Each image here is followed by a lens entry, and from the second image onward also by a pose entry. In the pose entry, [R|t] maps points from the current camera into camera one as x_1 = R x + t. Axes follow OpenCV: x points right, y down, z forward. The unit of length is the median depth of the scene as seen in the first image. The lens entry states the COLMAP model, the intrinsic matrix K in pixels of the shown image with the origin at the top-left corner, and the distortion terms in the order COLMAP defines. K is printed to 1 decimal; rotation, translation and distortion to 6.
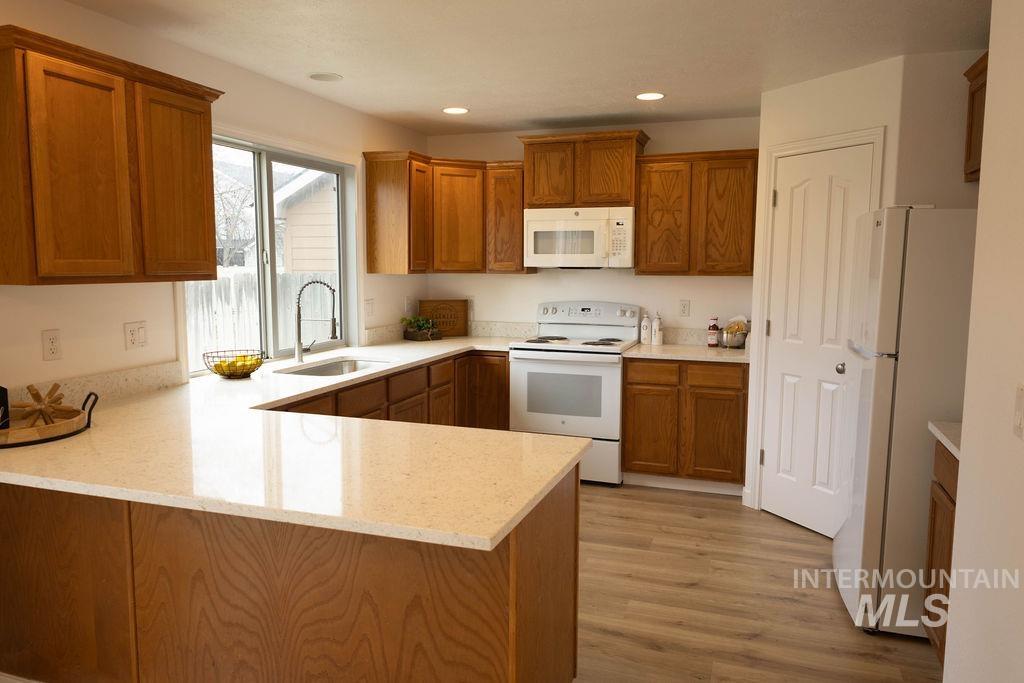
lens RADIAL K [[725.2, 0, 516.3], [0, 725.2, 340.8], [0, 0, 1]] dist [0.036623, -0.000325]
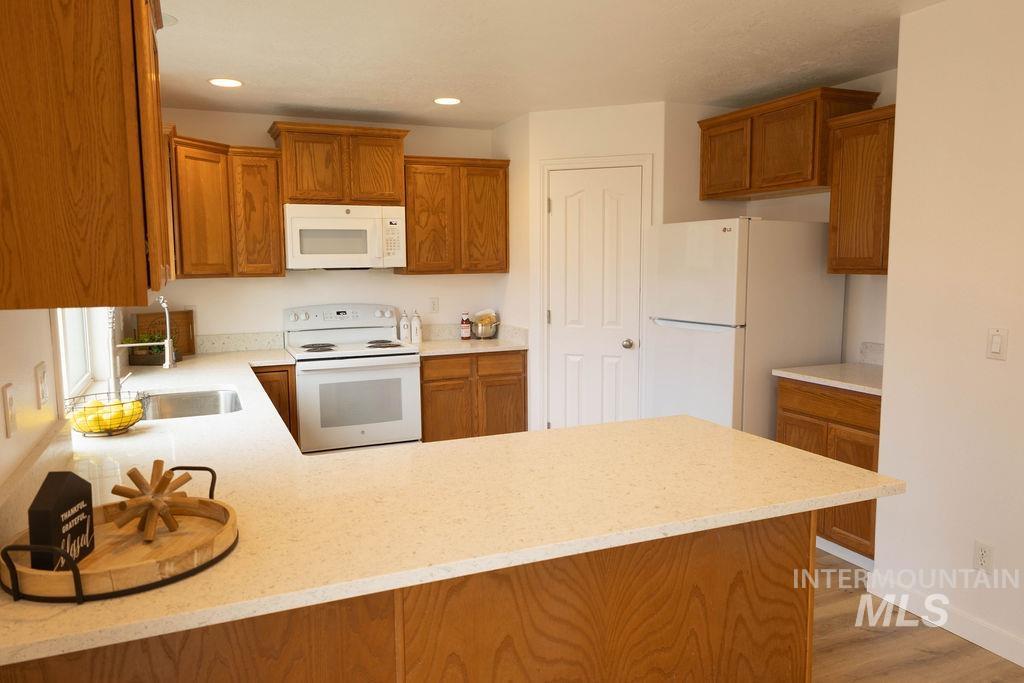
lens RADIAL K [[725.2, 0, 516.3], [0, 725.2, 340.8], [0, 0, 1]] dist [0.036623, -0.000325]
pose [[0.731015, -0.088013, 0.676661, -0.418074], [0.087979, 0.995527, 0.034442, -0.021074], [-0.676666, 0.034354, 0.735489, 0.164086]]
